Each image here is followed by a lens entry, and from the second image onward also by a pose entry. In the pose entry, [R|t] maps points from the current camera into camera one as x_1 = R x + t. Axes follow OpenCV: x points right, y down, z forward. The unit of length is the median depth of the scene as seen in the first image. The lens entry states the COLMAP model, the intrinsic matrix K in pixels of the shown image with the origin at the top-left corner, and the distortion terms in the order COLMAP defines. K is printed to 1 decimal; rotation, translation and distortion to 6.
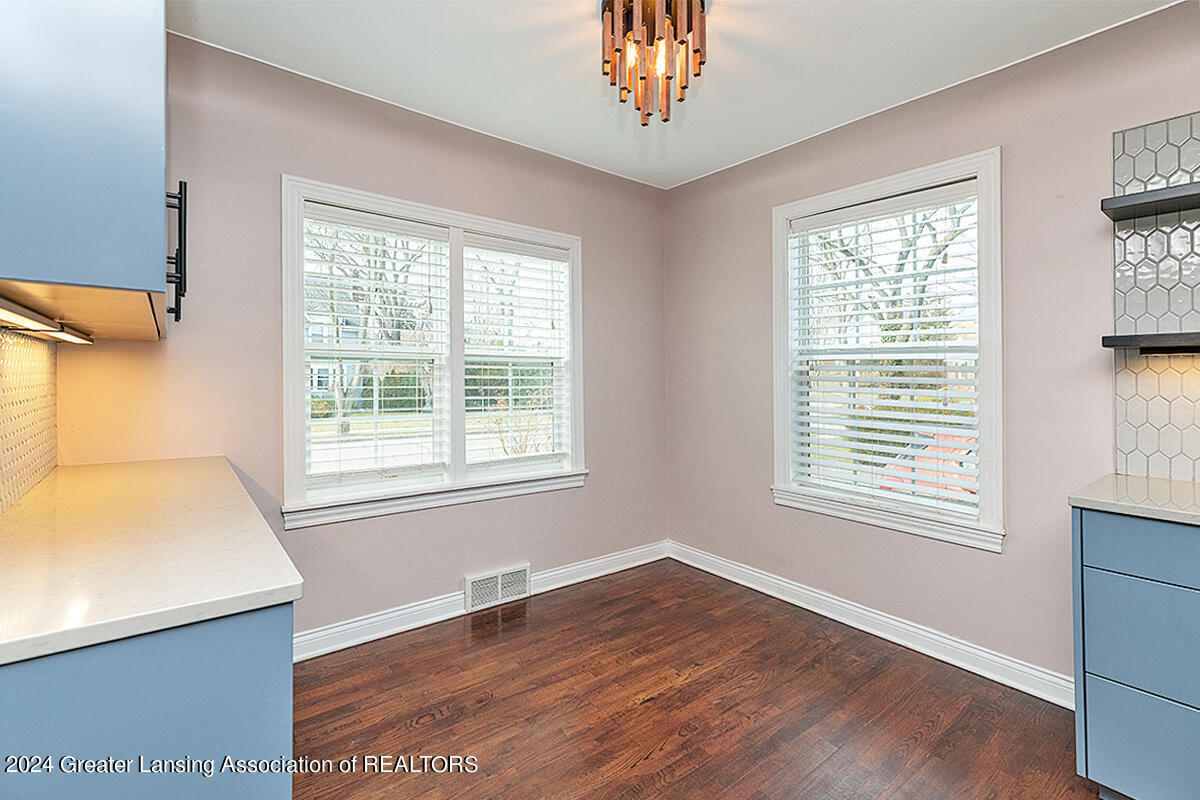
lens RADIAL K [[530.6, 0, 599.5], [0, 530.6, 364.5], [0, 0, 1]] dist [0.002243, 0.000235]
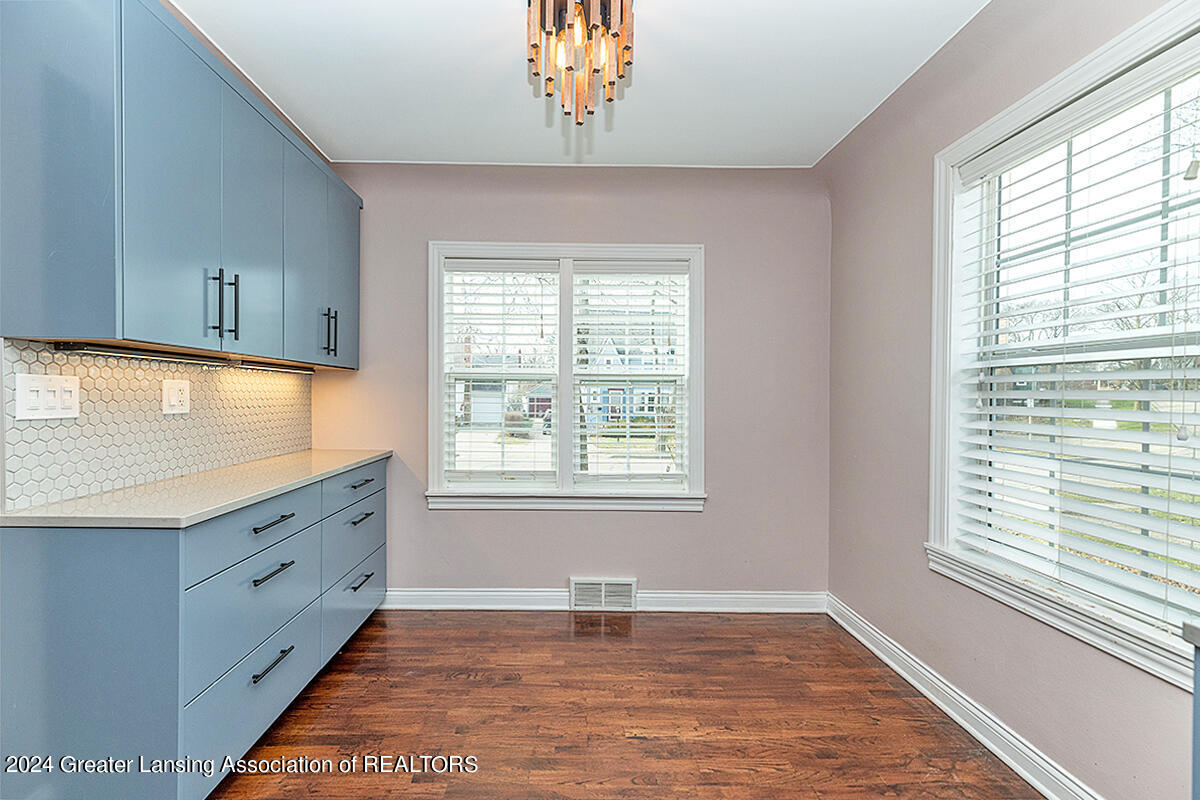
lens RADIAL K [[531.8, 0, 600.0], [0, 531.8, 400.0], [0, 0, 1]] dist [0.000533, 0.000092]
pose [[0.786983, -0.001630, -0.616972, 0.462225], [0.013971, 0.999787, 0.015178, 0.018552], [0.616816, -0.020564, 0.786839, 0.177573]]
